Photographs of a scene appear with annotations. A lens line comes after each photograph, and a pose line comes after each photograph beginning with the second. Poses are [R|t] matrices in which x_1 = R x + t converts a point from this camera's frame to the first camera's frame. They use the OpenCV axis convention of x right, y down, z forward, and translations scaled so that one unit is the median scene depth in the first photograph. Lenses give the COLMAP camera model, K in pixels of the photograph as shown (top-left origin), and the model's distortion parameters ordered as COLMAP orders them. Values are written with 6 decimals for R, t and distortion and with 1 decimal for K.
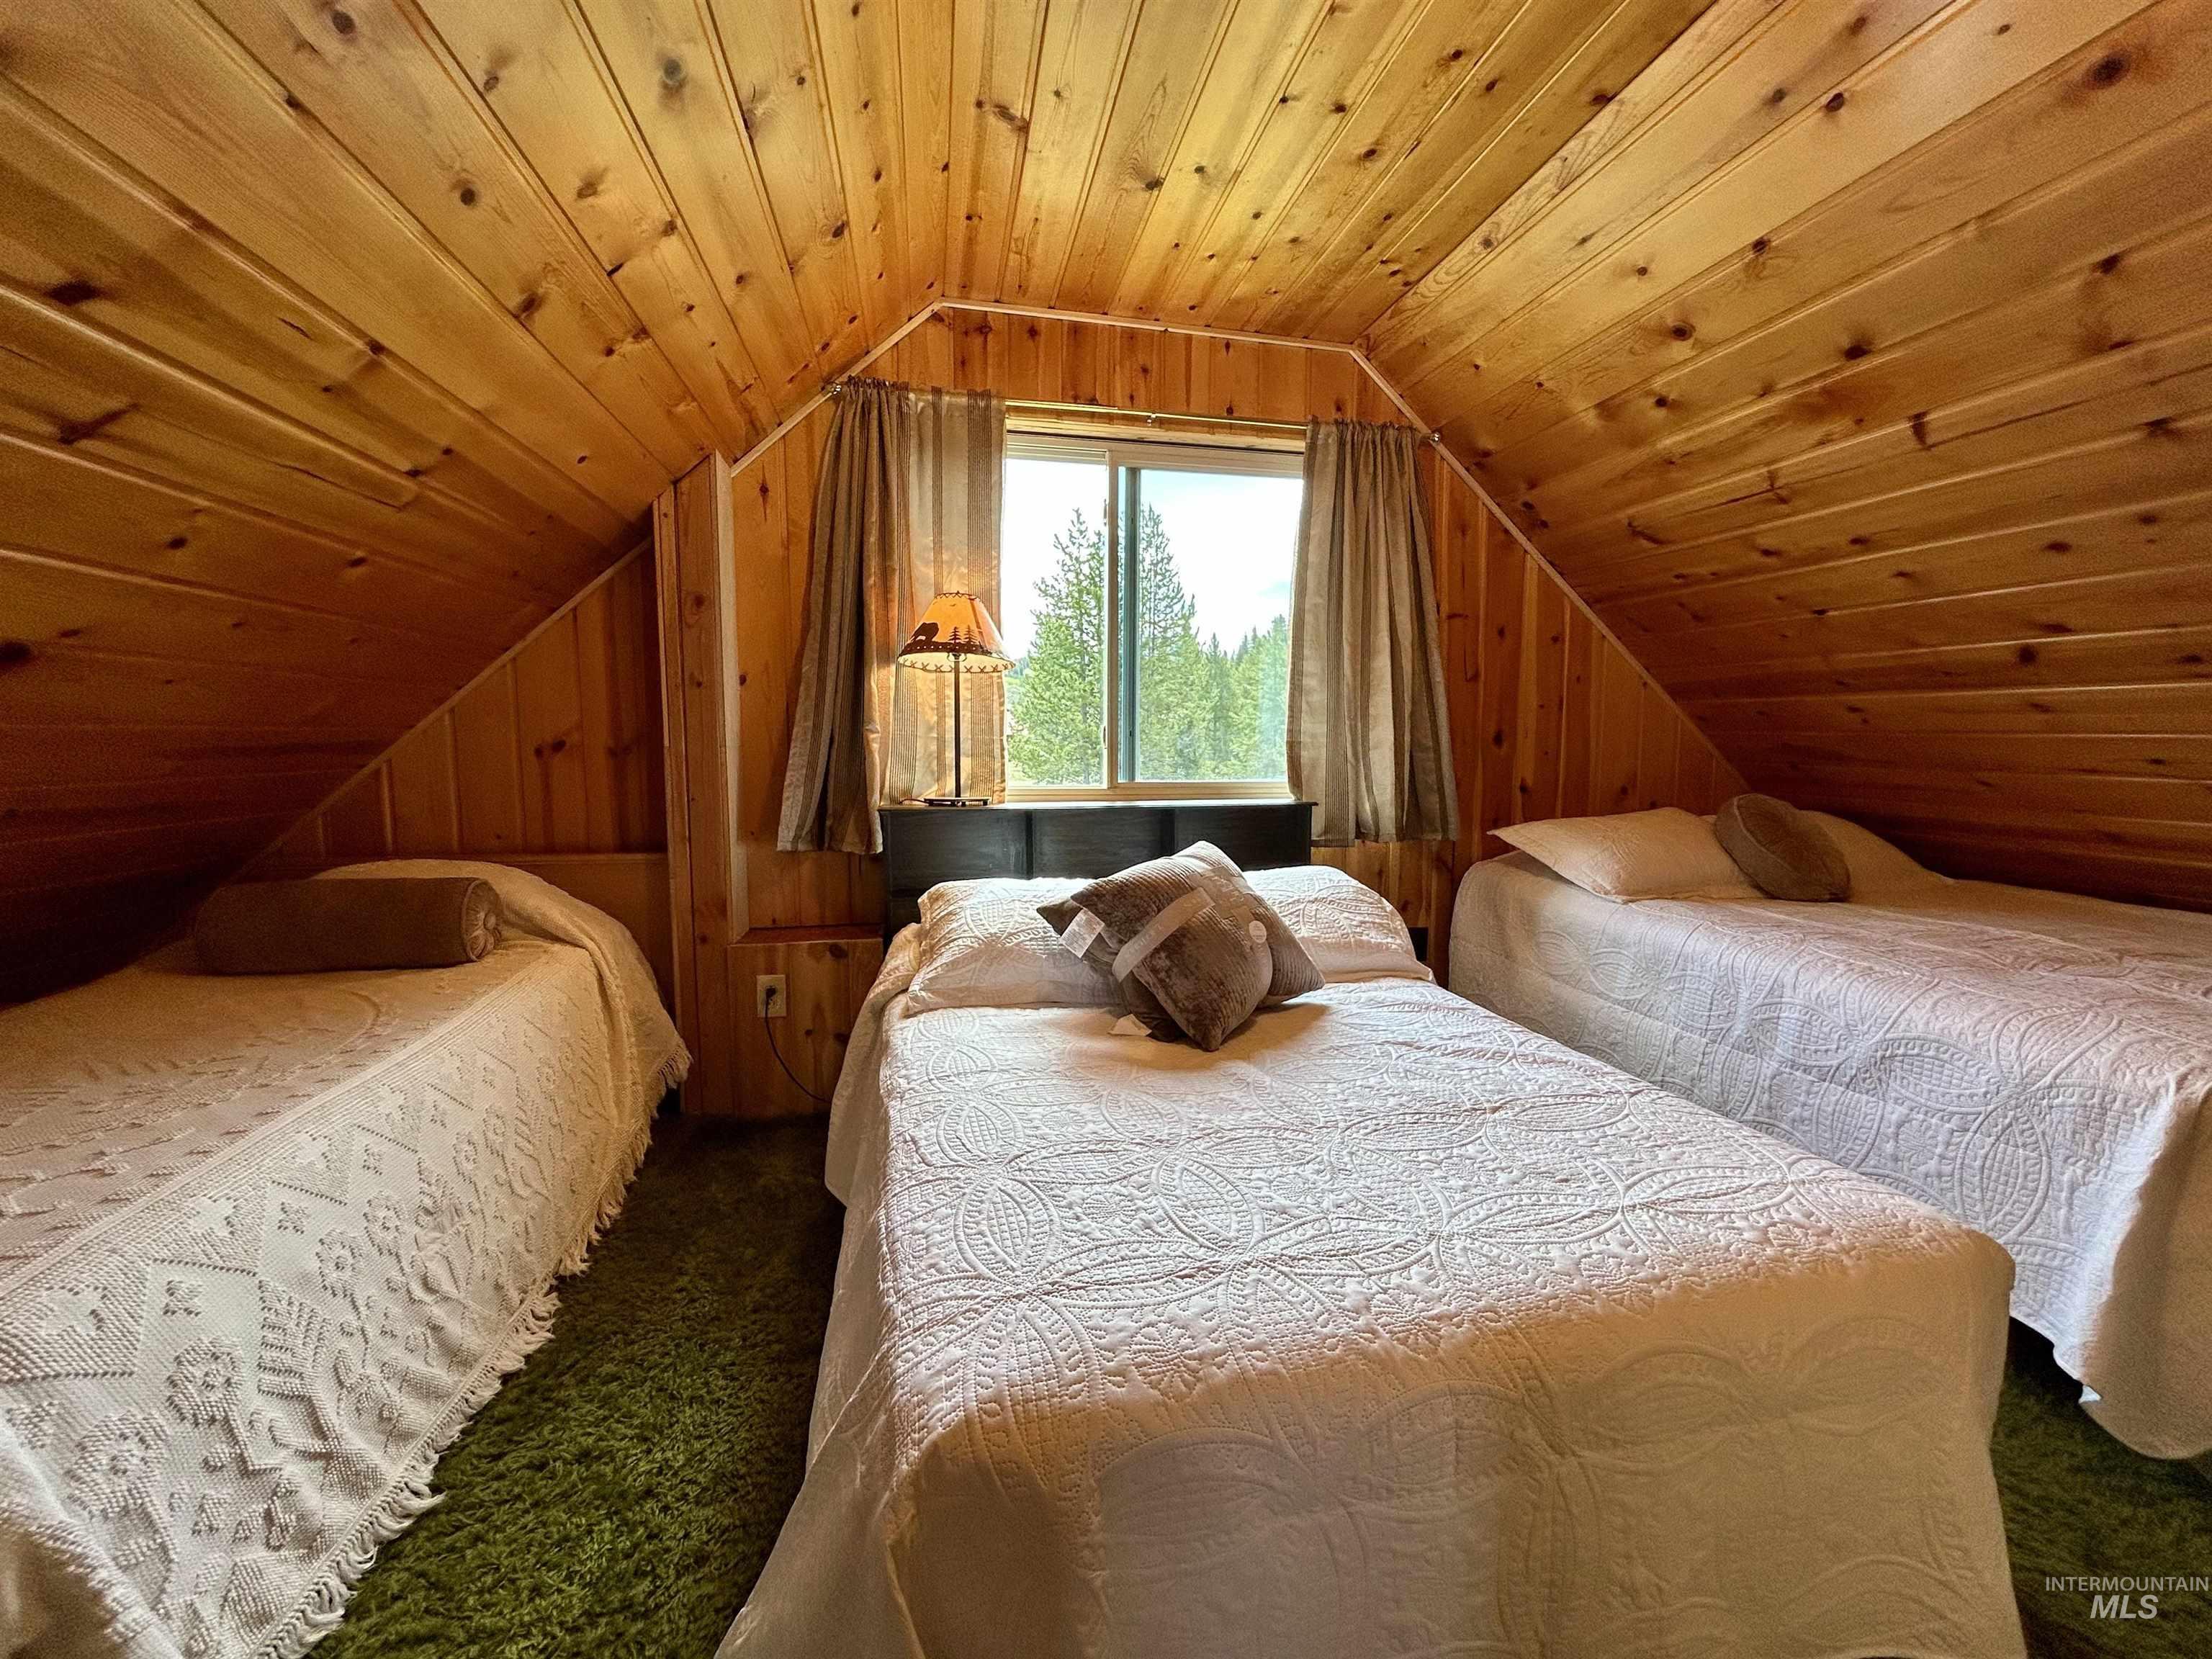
lens RADIAL K [[888.7, 0, 1109.4], [0, 888.7, 824.4], [0, 0, 1]] dist [-0.002674, 0.000412]
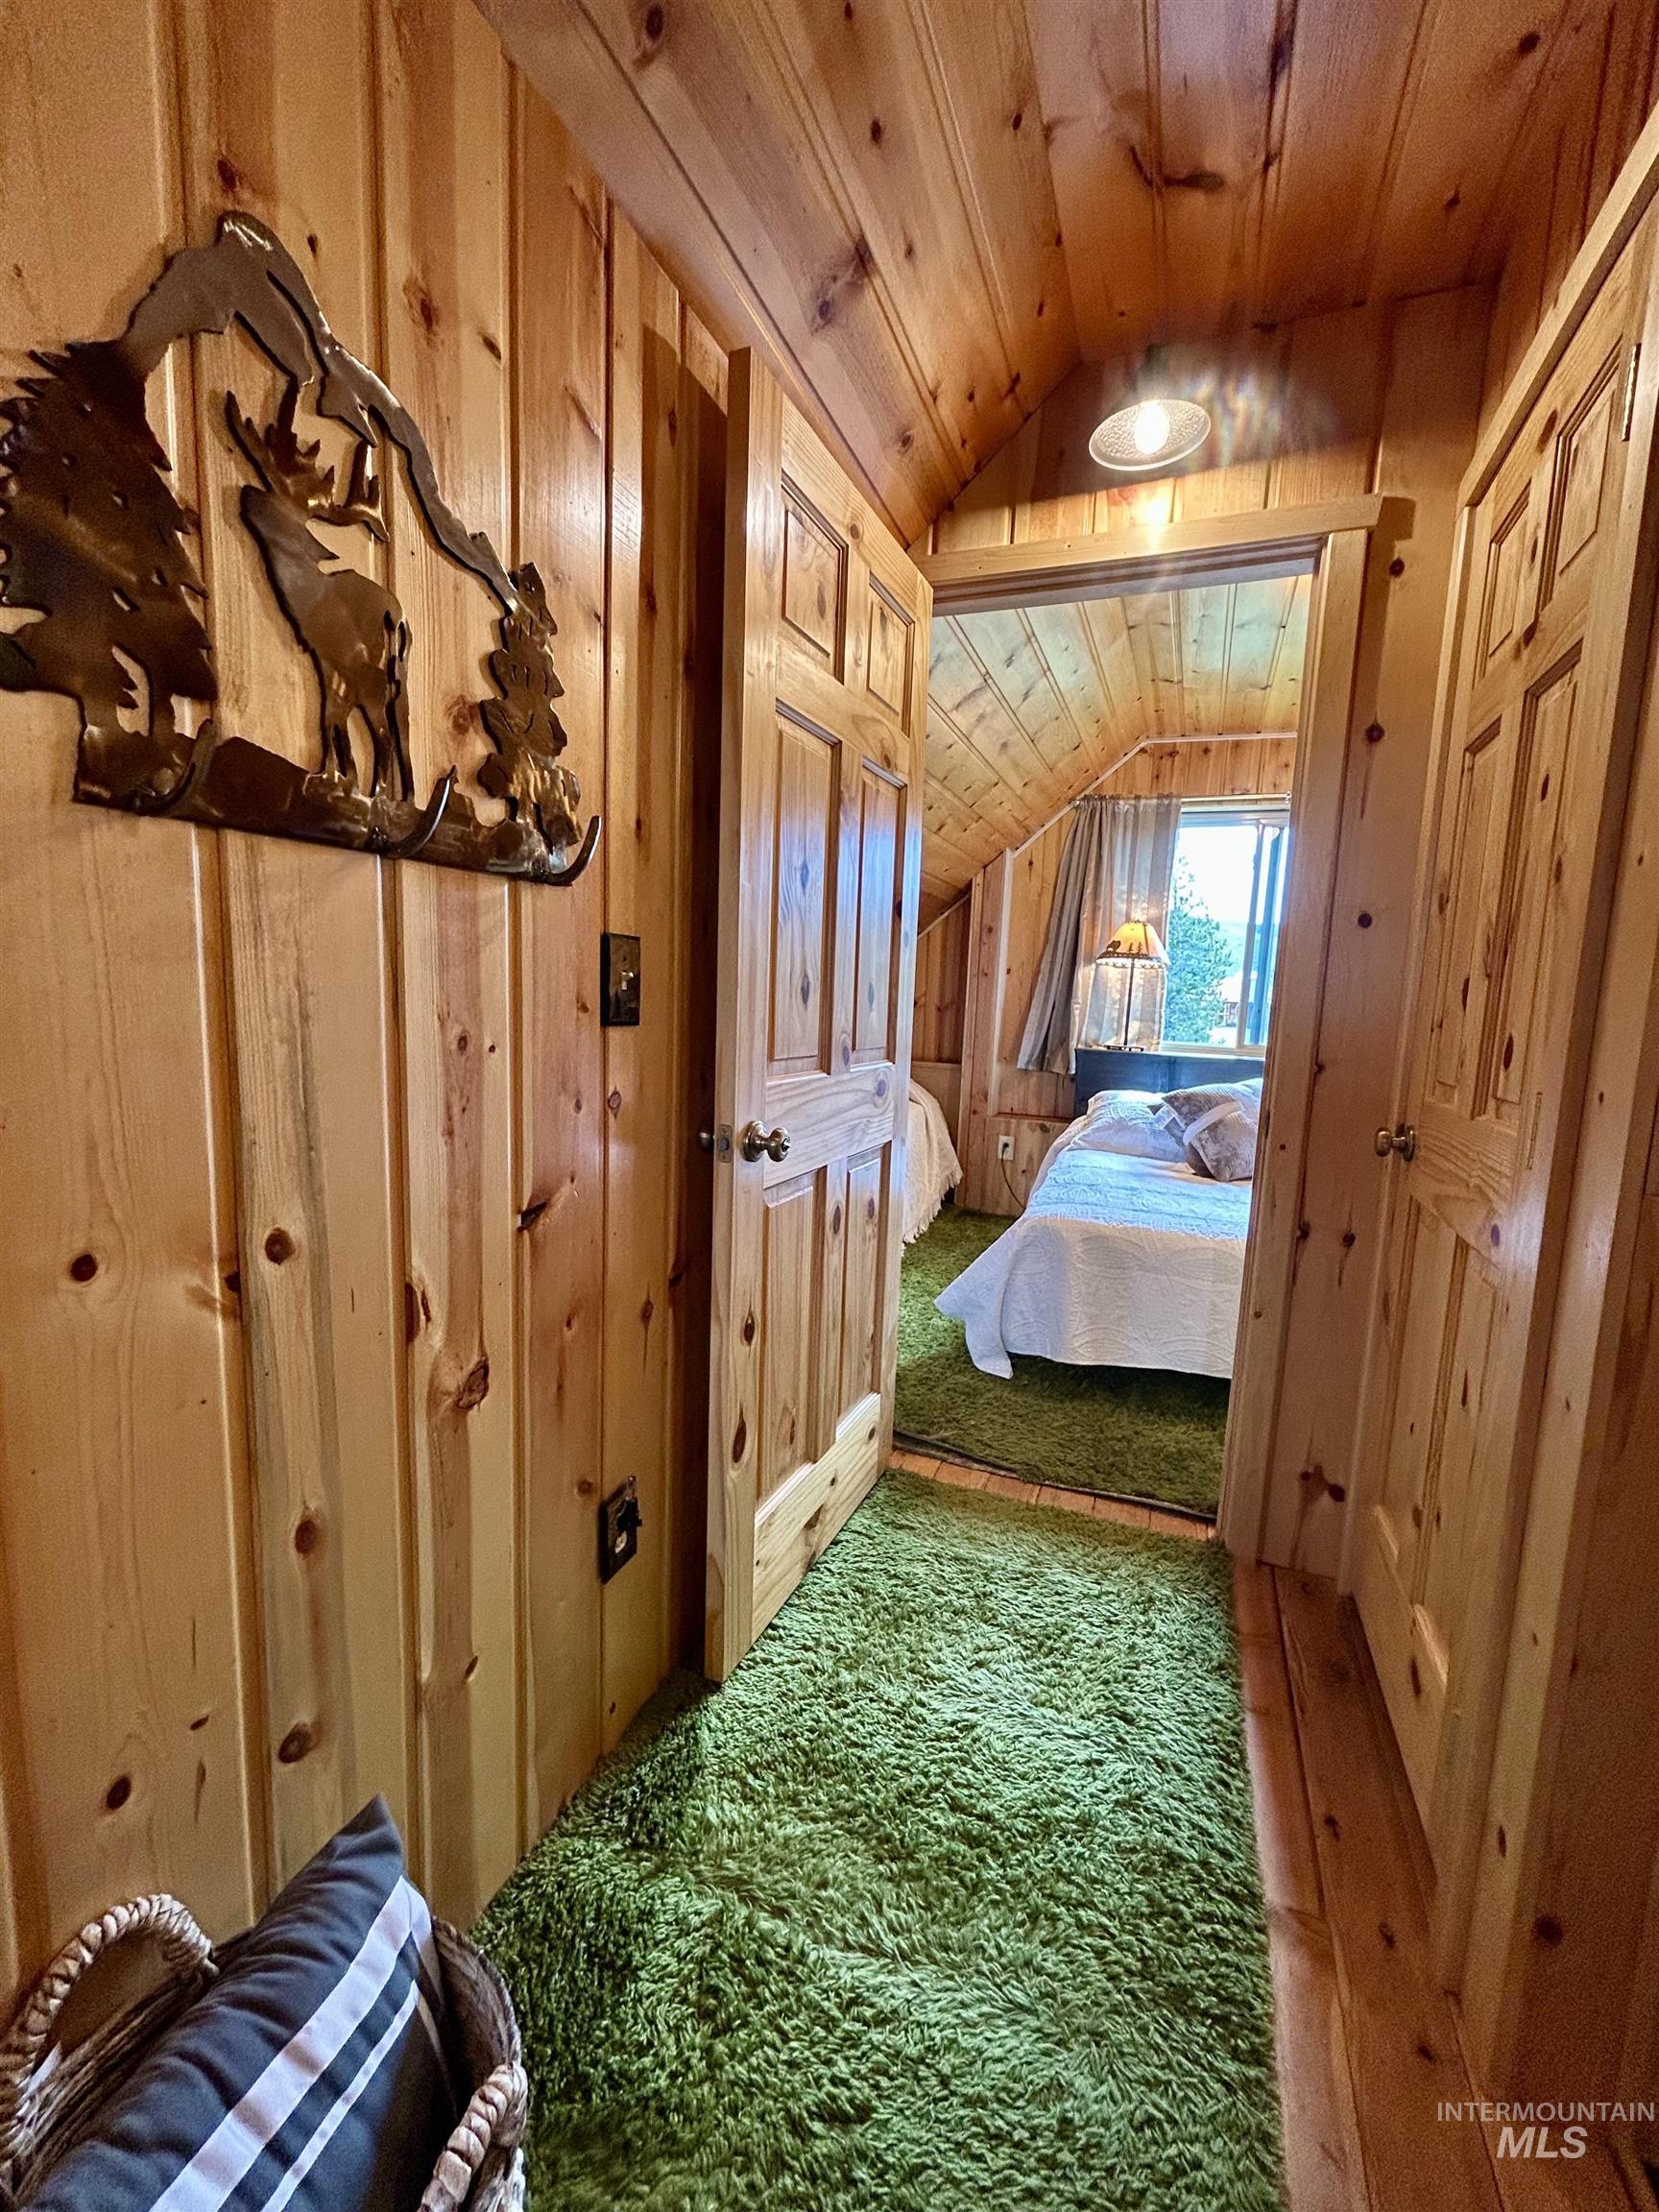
lens RADIAL K [[888.7, 0, 829.5], [0, 888.7, 1106.0], [0, 0, 1]] dist [-0.002674, 0.000412]
pose [[0.833689, 0.101440, -0.542838, 0.284699], [-0.089855, 0.994802, 0.047900, 0.052247], [0.544875, 0.008843, 0.838471, -0.691840]]
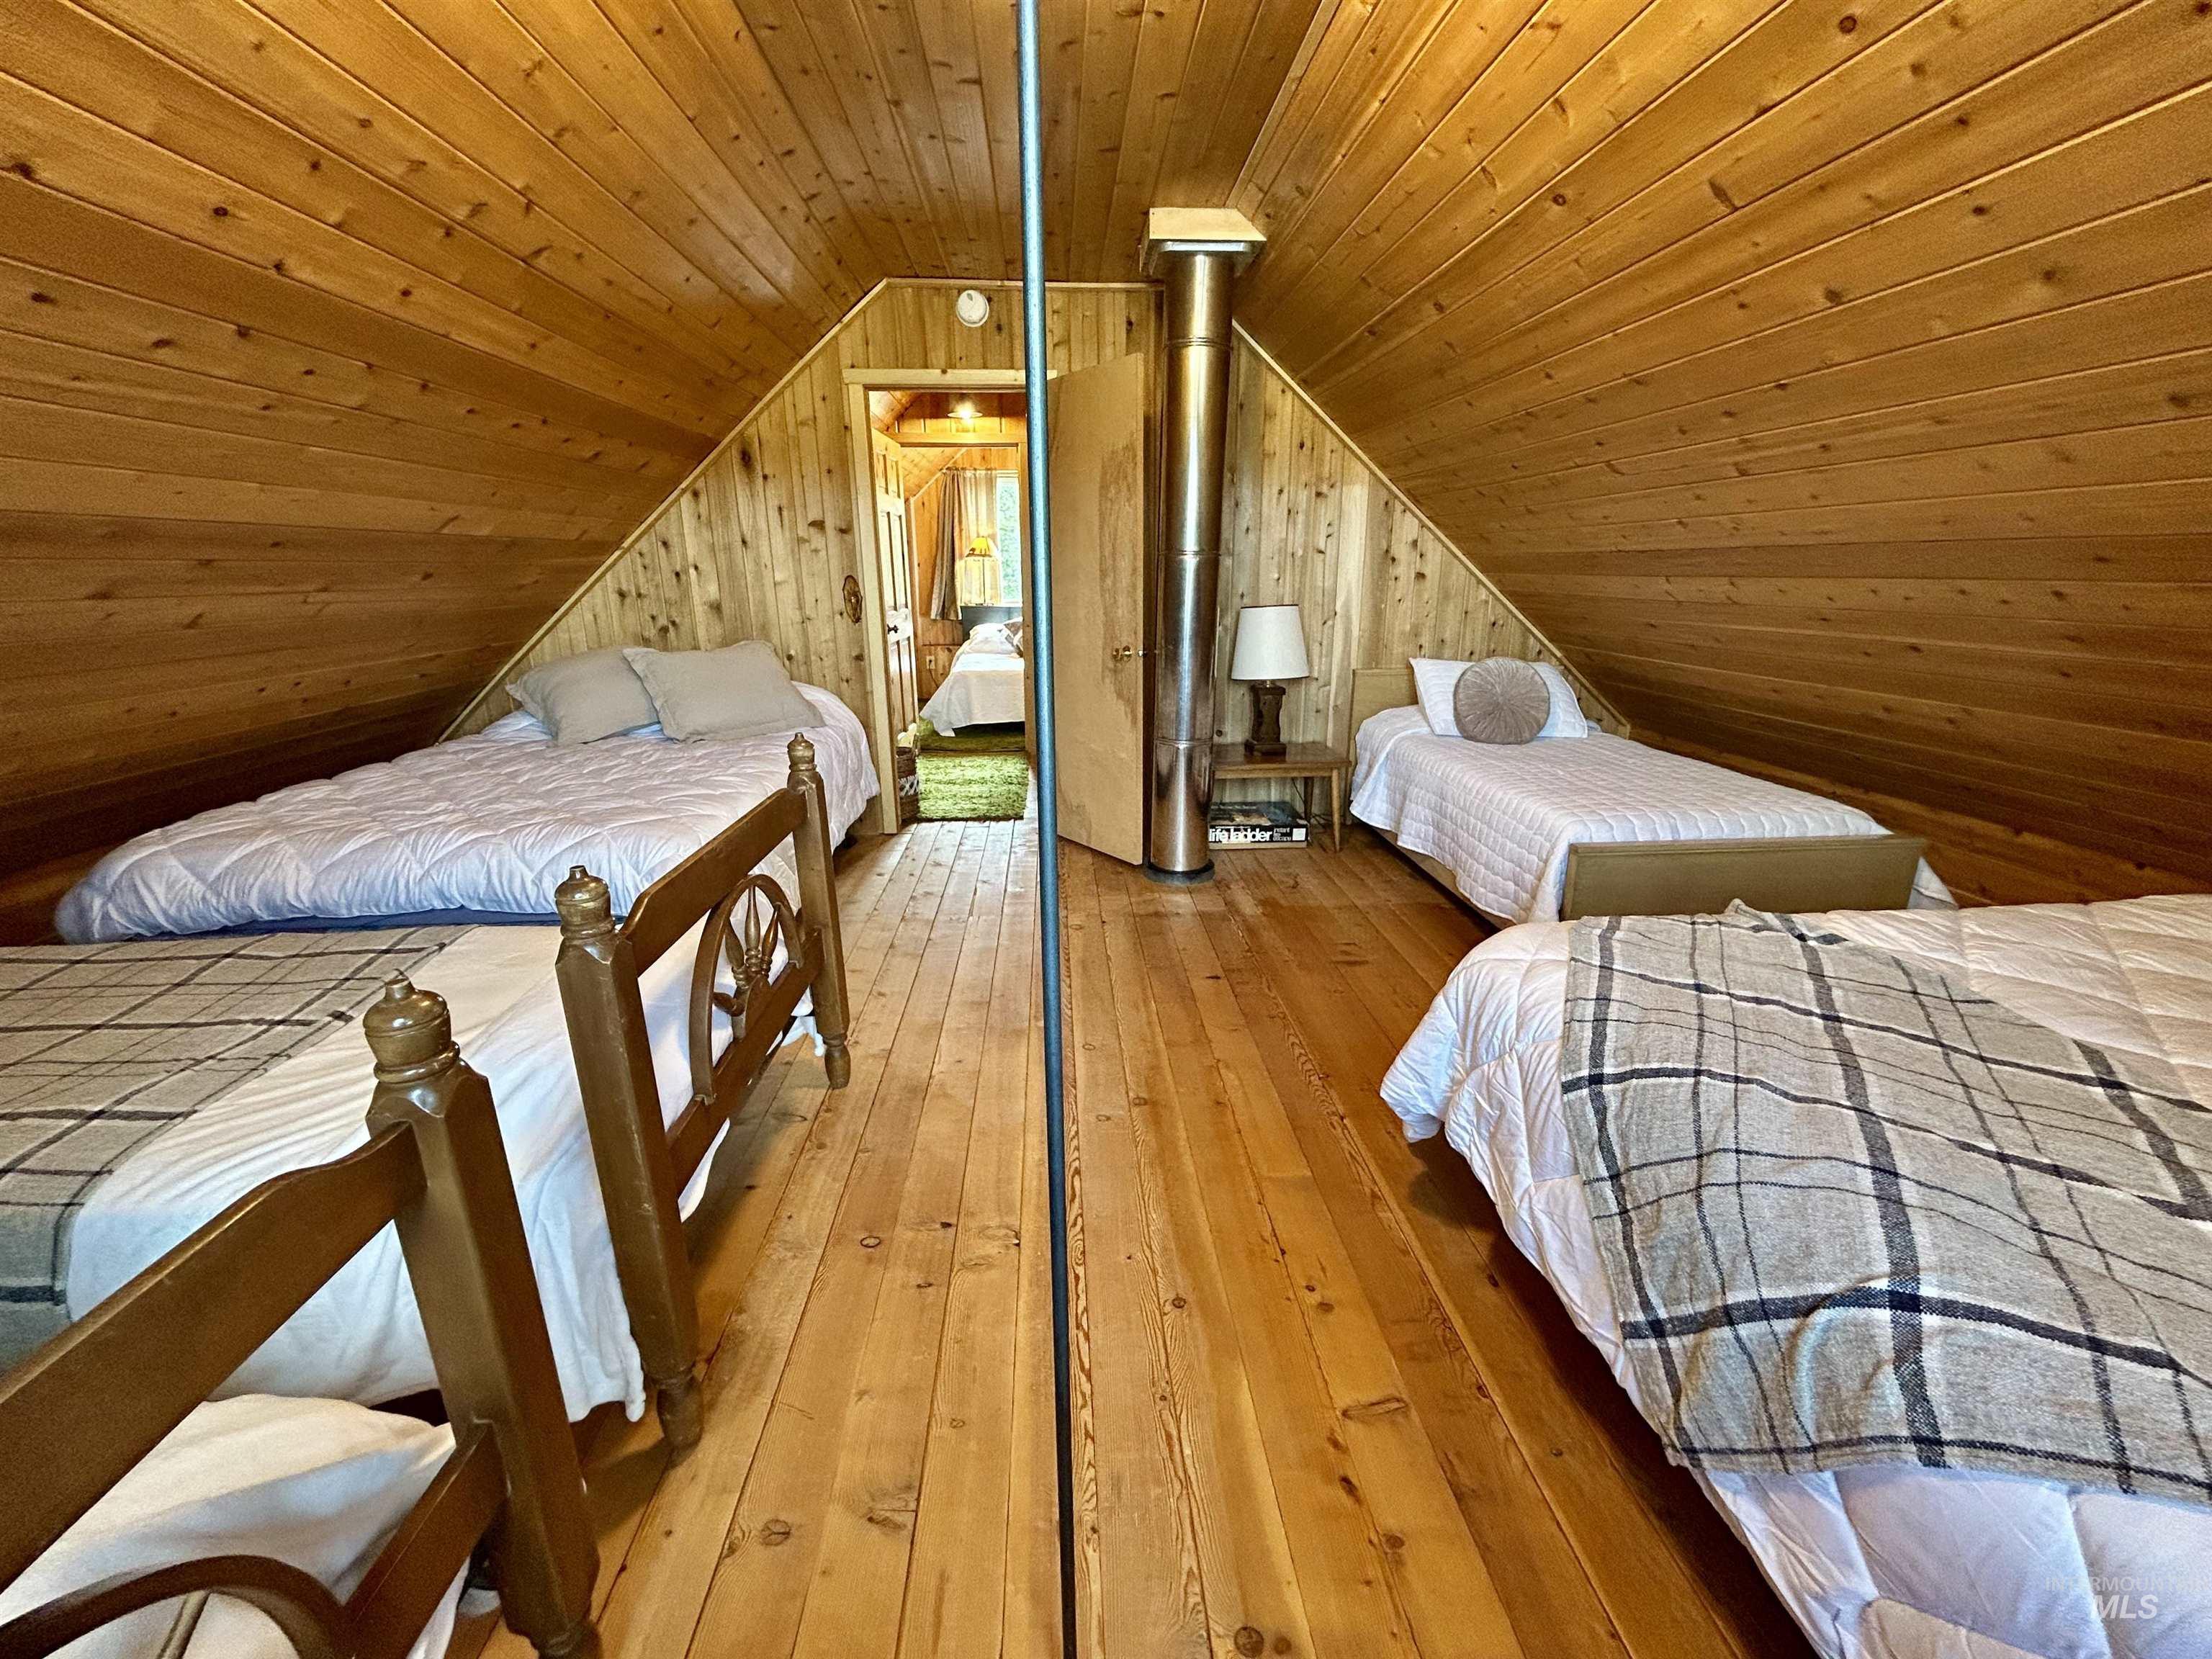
lens RADIAL K [[888.7, 0, 1109.4], [0, 888.7, 824.4], [0, 0, 1]] dist [-0.002674, 0.000412]
pose [[0.991012, 0.030908, -0.130154, 0.744154], [-0.005683, 0.981791, 0.189877, 0.149756], [0.133653, -0.187431, 0.973143, -2.289442]]
